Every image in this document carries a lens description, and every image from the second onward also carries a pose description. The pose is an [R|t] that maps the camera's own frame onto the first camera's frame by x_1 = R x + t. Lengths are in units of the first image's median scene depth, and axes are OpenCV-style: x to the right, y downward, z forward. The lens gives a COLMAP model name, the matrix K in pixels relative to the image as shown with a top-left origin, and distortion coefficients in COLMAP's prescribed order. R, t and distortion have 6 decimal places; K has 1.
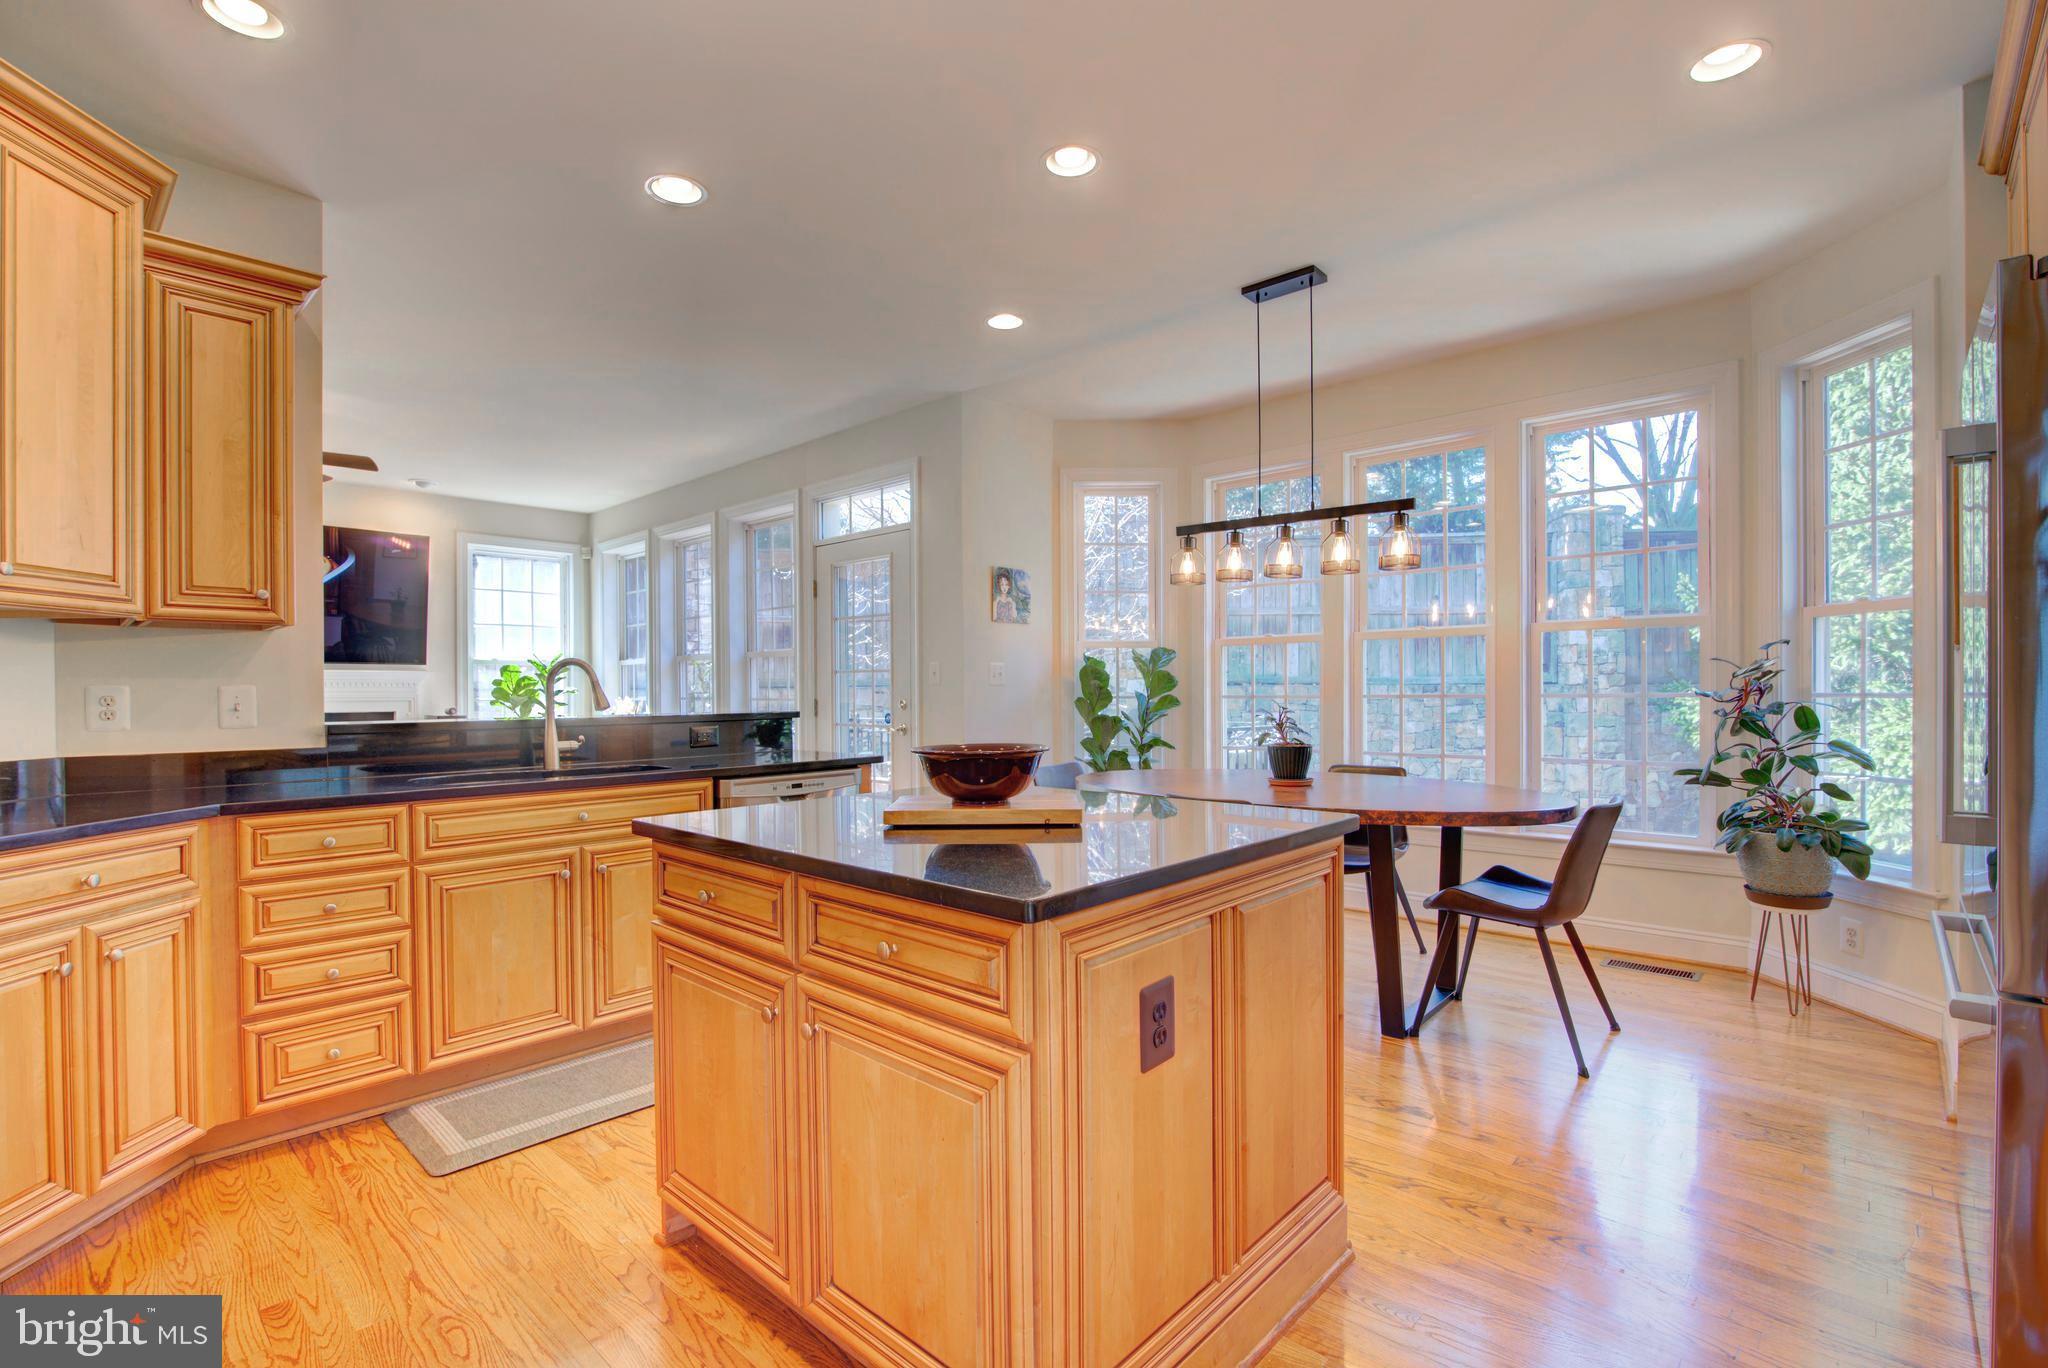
lens RADIAL K [[953.9, 0, 1023.3], [0, 953.9, 688.7], [0, 0, 1]] dist [-0.004038, -0.000928]
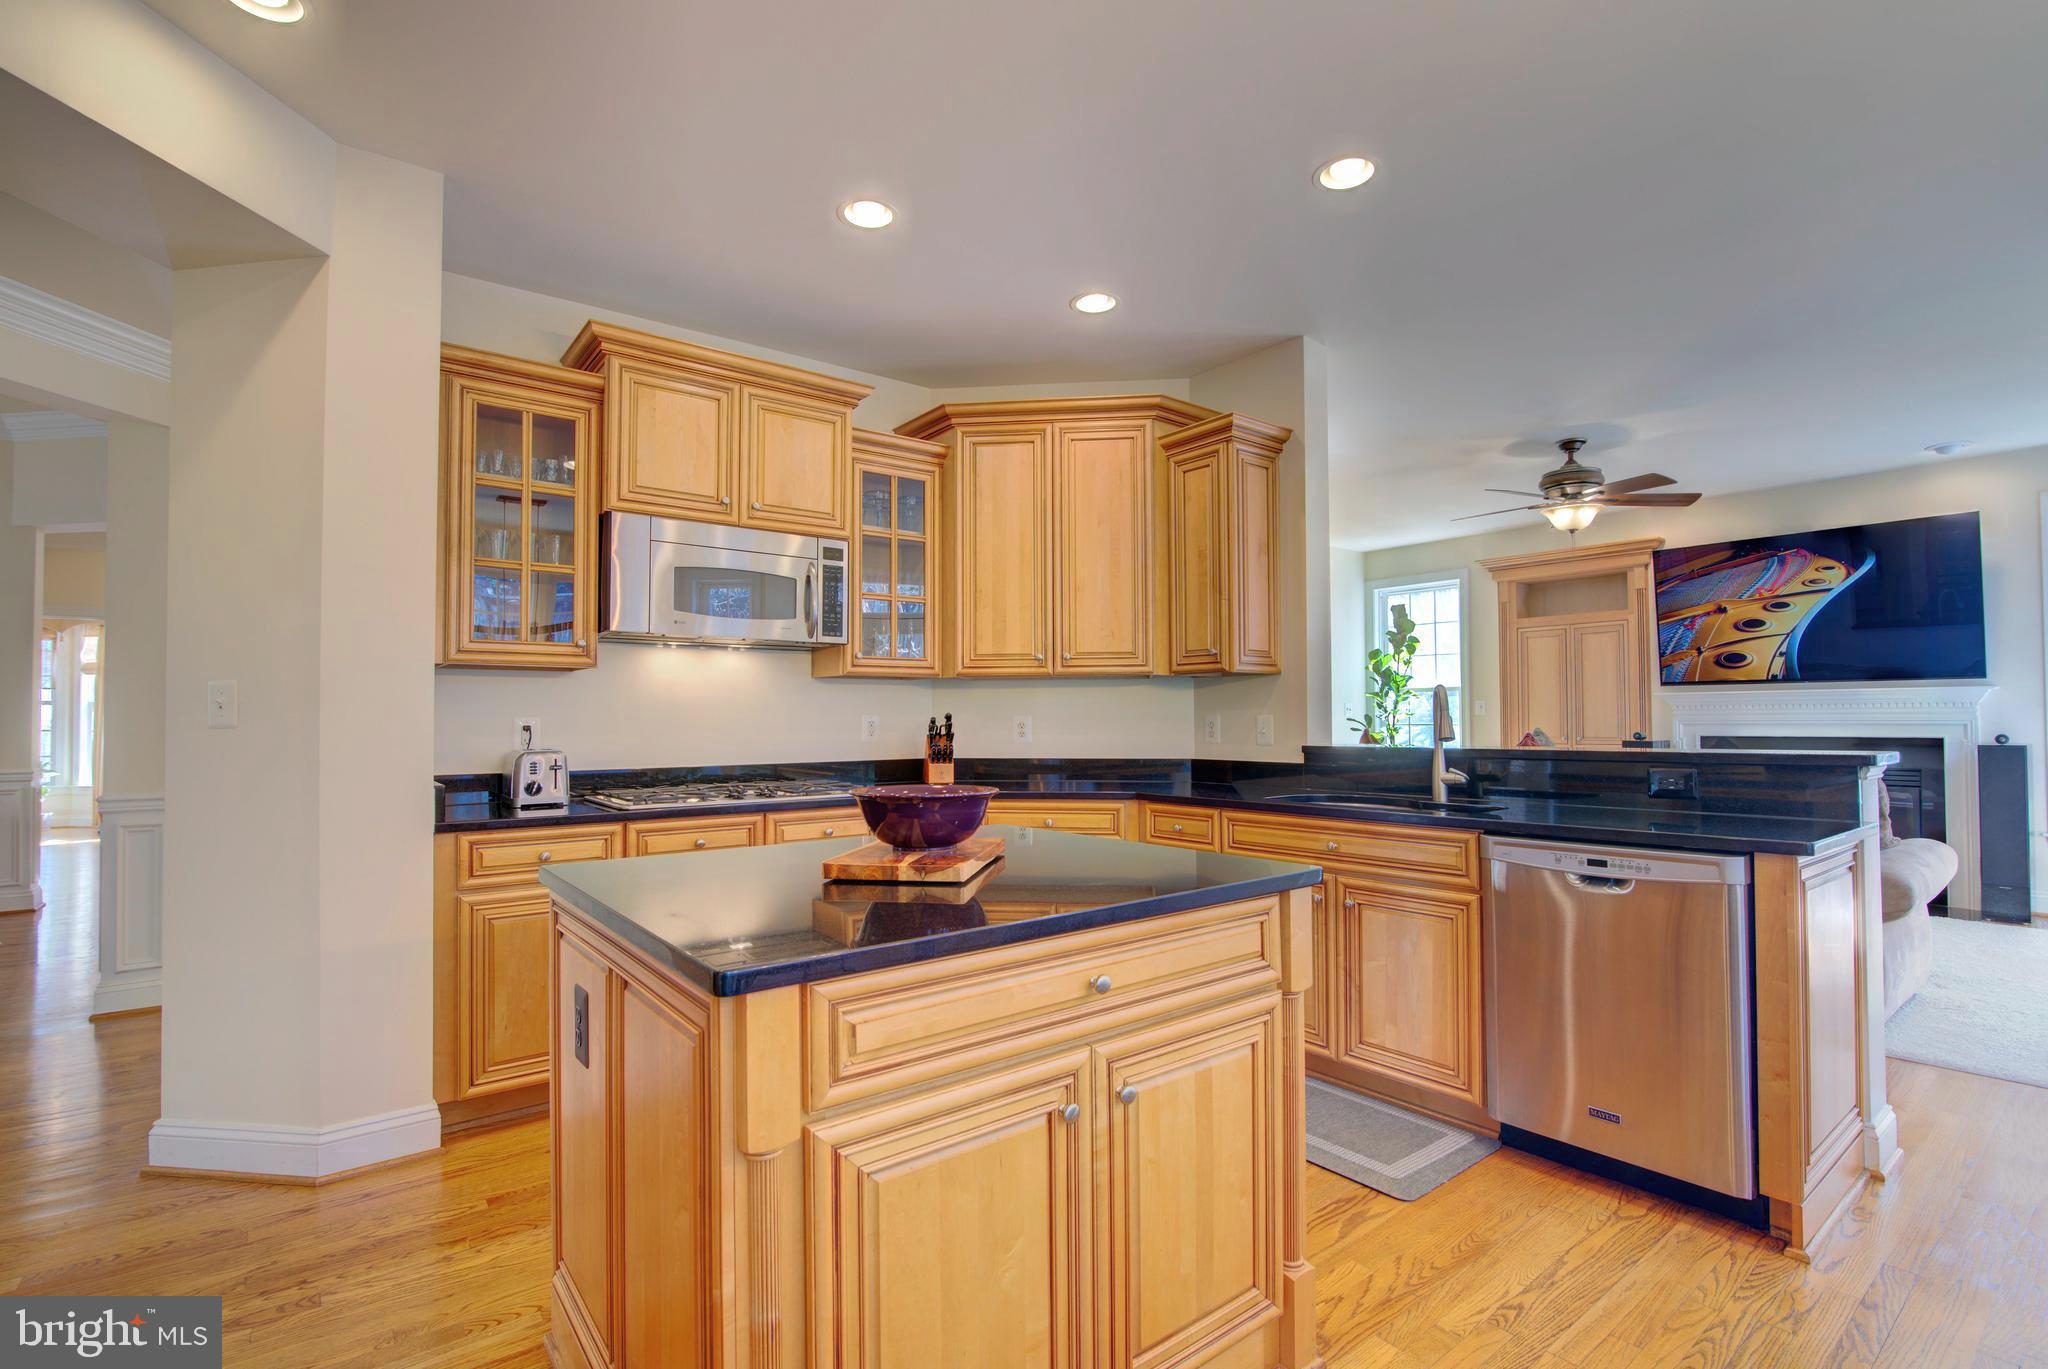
lens RADIAL K [[953.9, 0, 1021.9], [0, 953.9, 695.0], [0, 0, 1]] dist [-0.004038, -0.000928]
pose [[-0.143110, -0.015864, -0.989580, 0.502090], [0.006301, 0.999837, -0.016940, -0.007845], [0.989687, -0.008660, -0.142987, 0.719281]]
